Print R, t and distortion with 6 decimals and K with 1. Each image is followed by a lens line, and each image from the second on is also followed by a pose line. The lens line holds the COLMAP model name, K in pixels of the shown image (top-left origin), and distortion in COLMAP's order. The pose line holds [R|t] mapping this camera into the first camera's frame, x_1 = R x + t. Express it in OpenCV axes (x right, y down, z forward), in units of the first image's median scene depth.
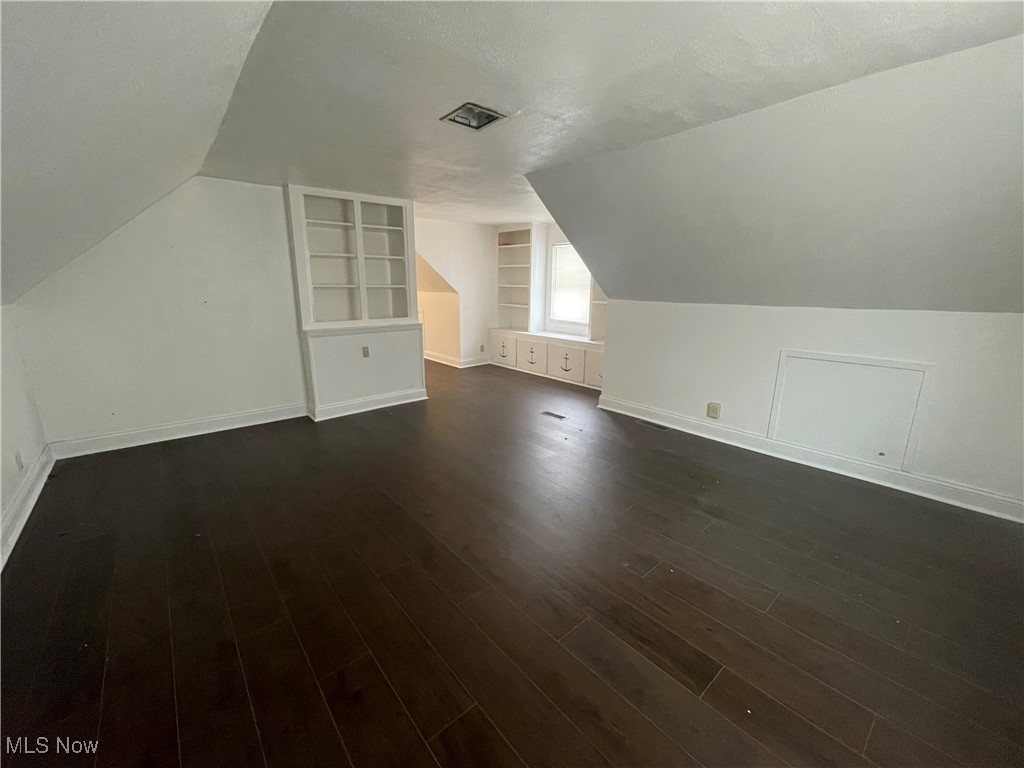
lens RADIAL K [[419.5, 0, 508.8], [0, 419.5, 384.7], [0, 0, 1]] dist [-0.000409, 0.000353]
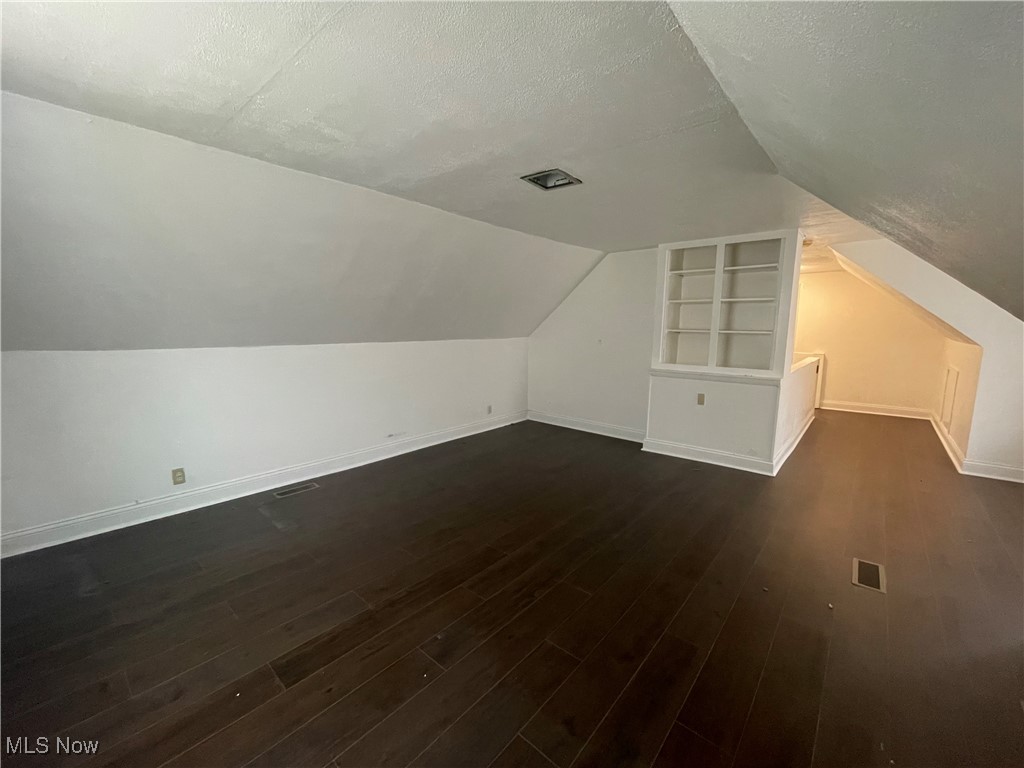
lens RADIAL K [[419.5, 0, 510.1], [0, 419.5, 381.8], [0, 0, 1]] dist [-0.000409, 0.000353]
pose [[0.152436, 0.131080, -0.979582, 0.519563], [-0.235540, 0.967424, 0.092800, -0.102504], [0.959835, 0.216585, 0.178345, 0.405171]]
